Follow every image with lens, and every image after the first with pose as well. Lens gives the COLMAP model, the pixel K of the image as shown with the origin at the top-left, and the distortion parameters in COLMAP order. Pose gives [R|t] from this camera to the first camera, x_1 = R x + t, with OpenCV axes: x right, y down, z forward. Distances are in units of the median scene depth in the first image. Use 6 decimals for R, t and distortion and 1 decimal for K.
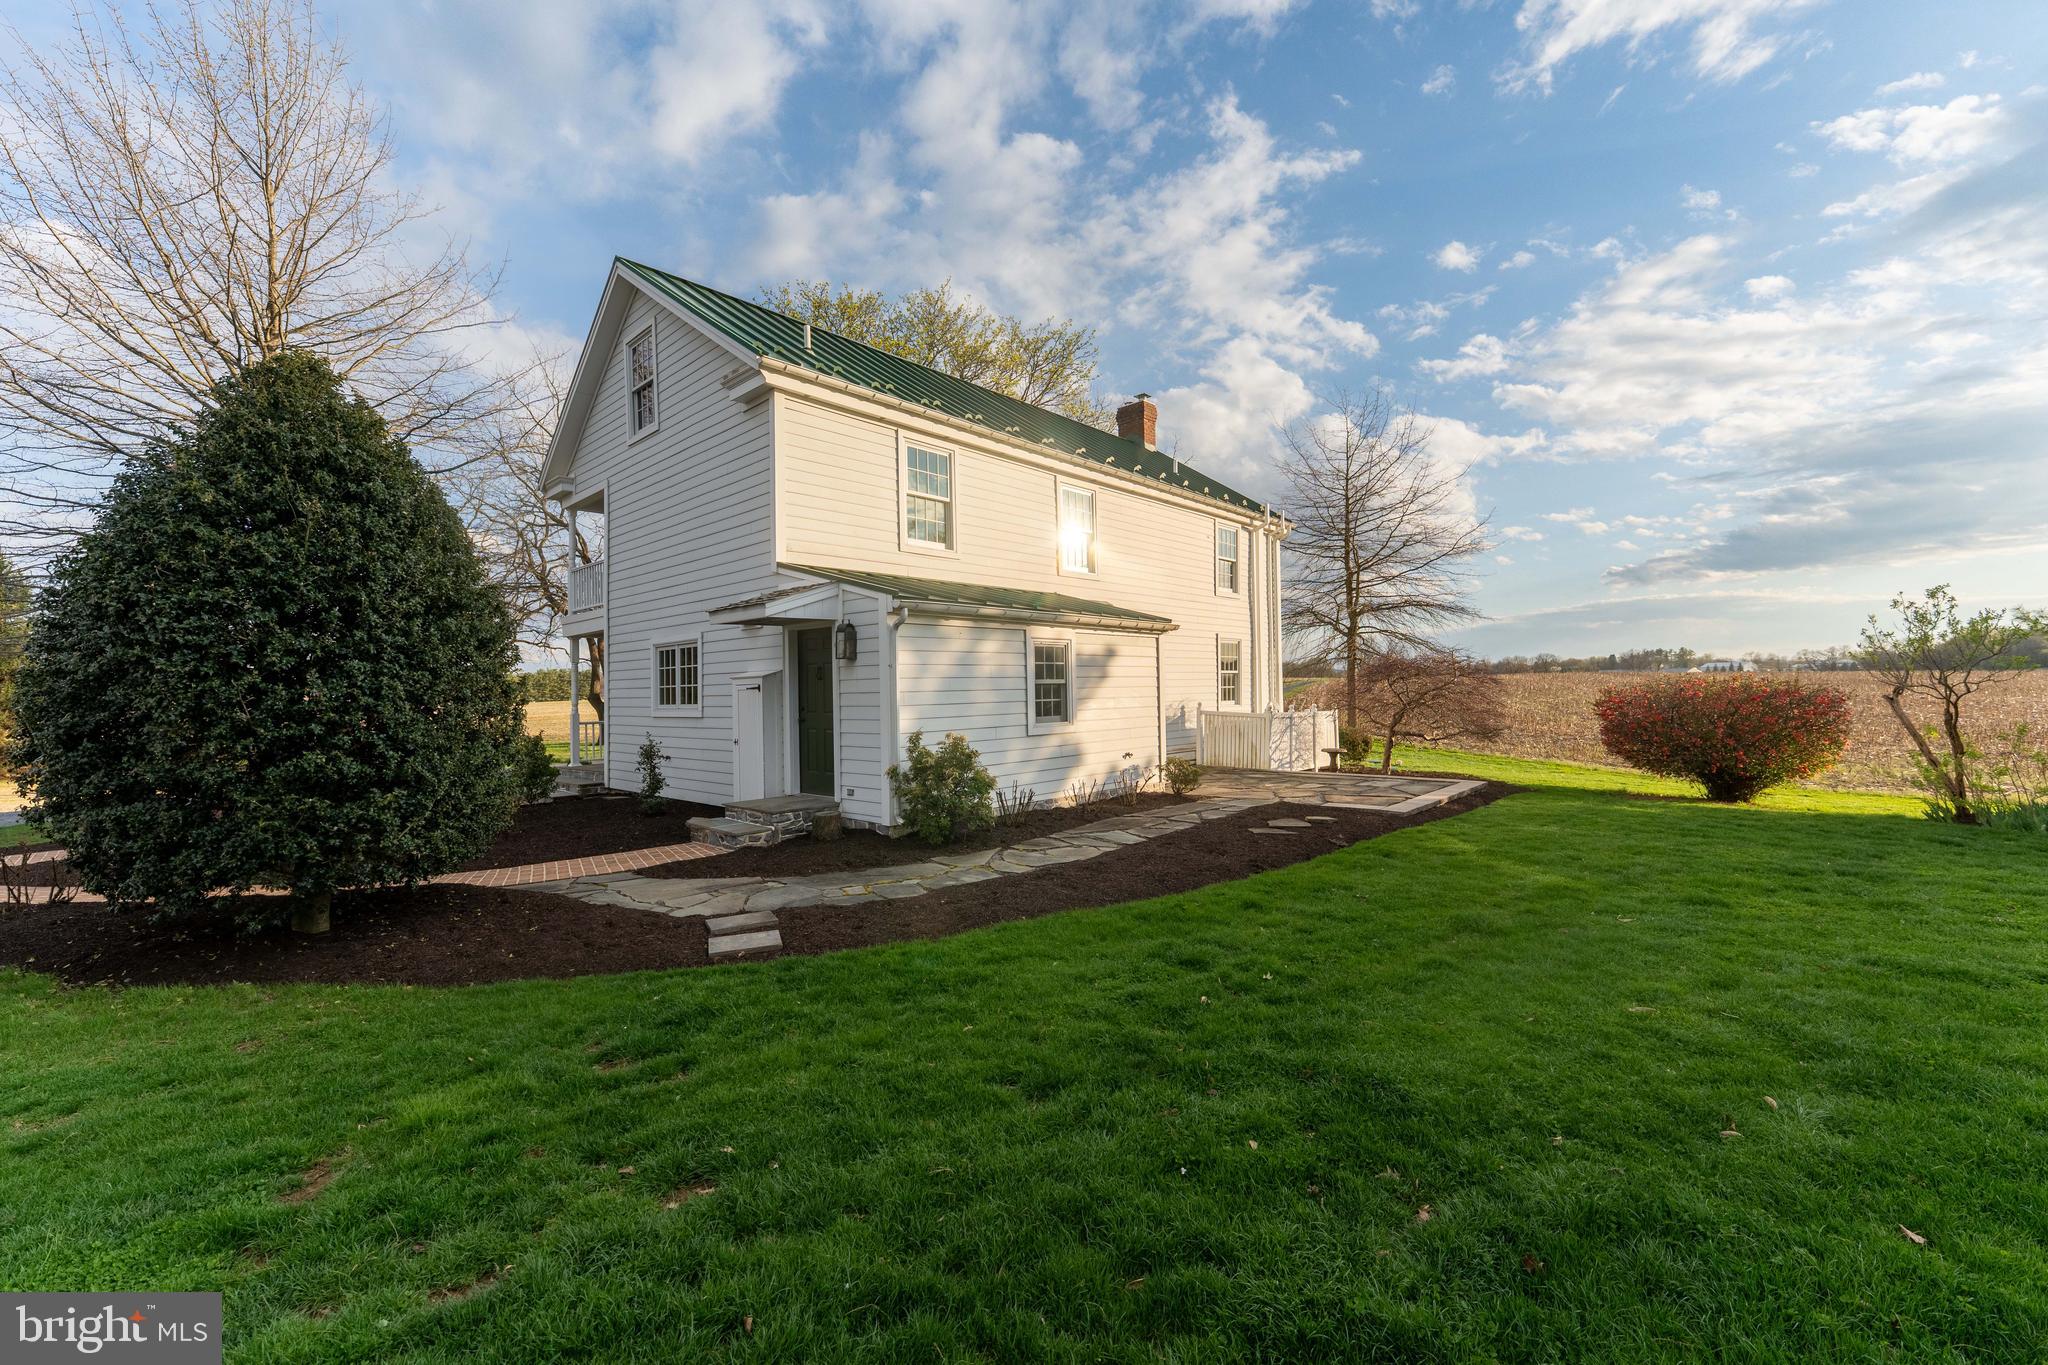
lens RADIAL K [[809.1, 0, 1024.0], [0, 809.1, 682.5], [0, 0, 1]] dist [-0.002341, 0.000013]
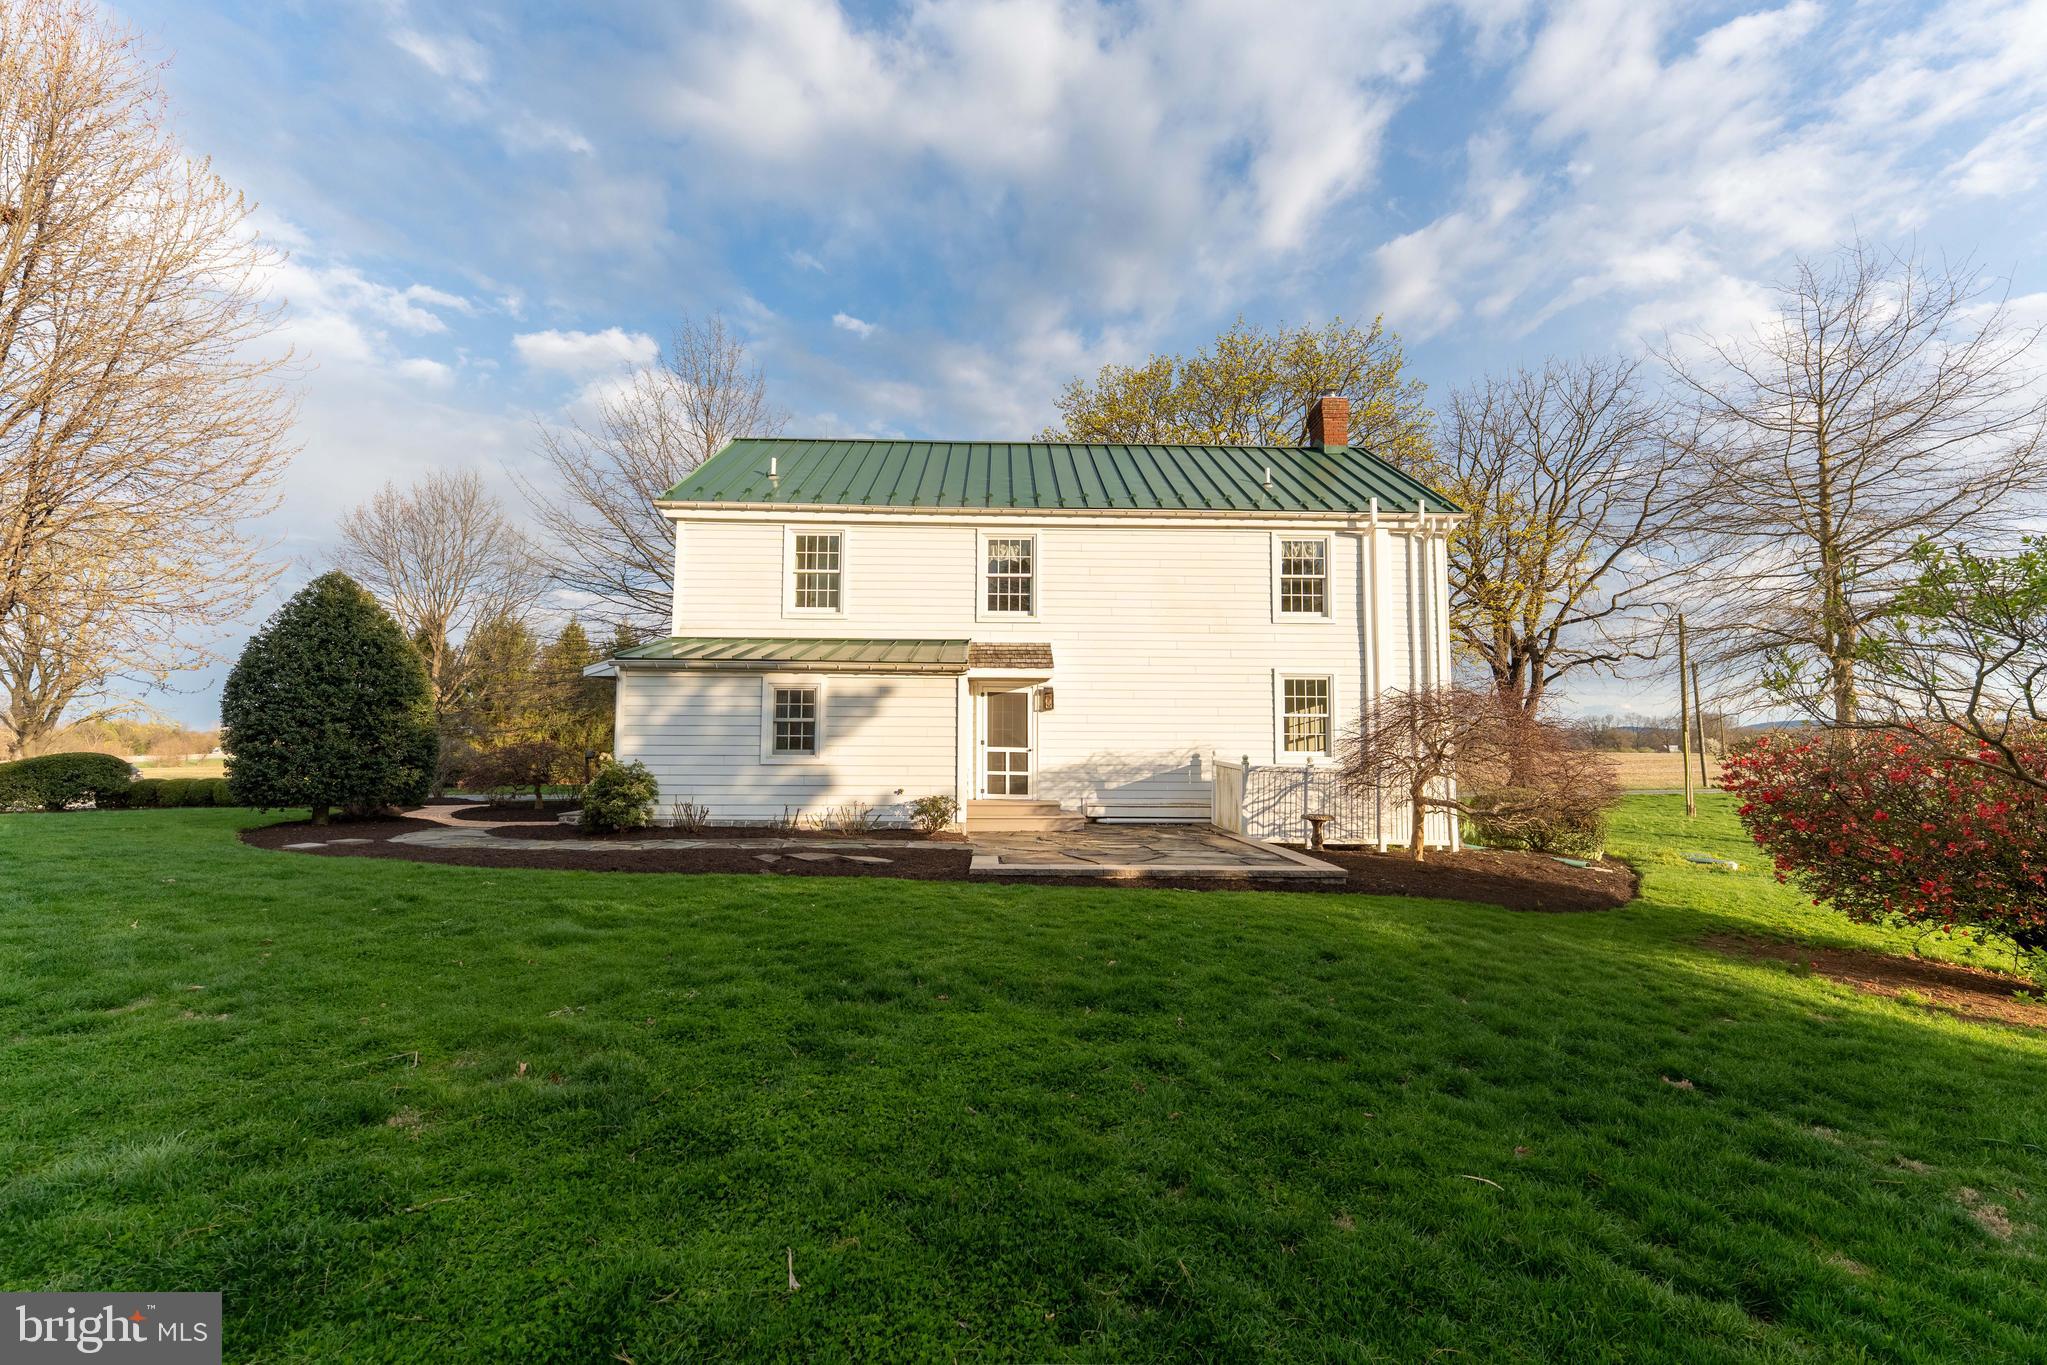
lens RADIAL K [[808.7, 0, 1023.5], [0, 808.7, 682.5], [0, 0, 1]] dist [-0.002341, 0.000013]
pose [[0.710720, -0.035442, -0.702582, 0.950776], [-0.012127, 0.997964, -0.062610, 0.012388], [0.703371, 0.053018, 0.708843, 0.349470]]
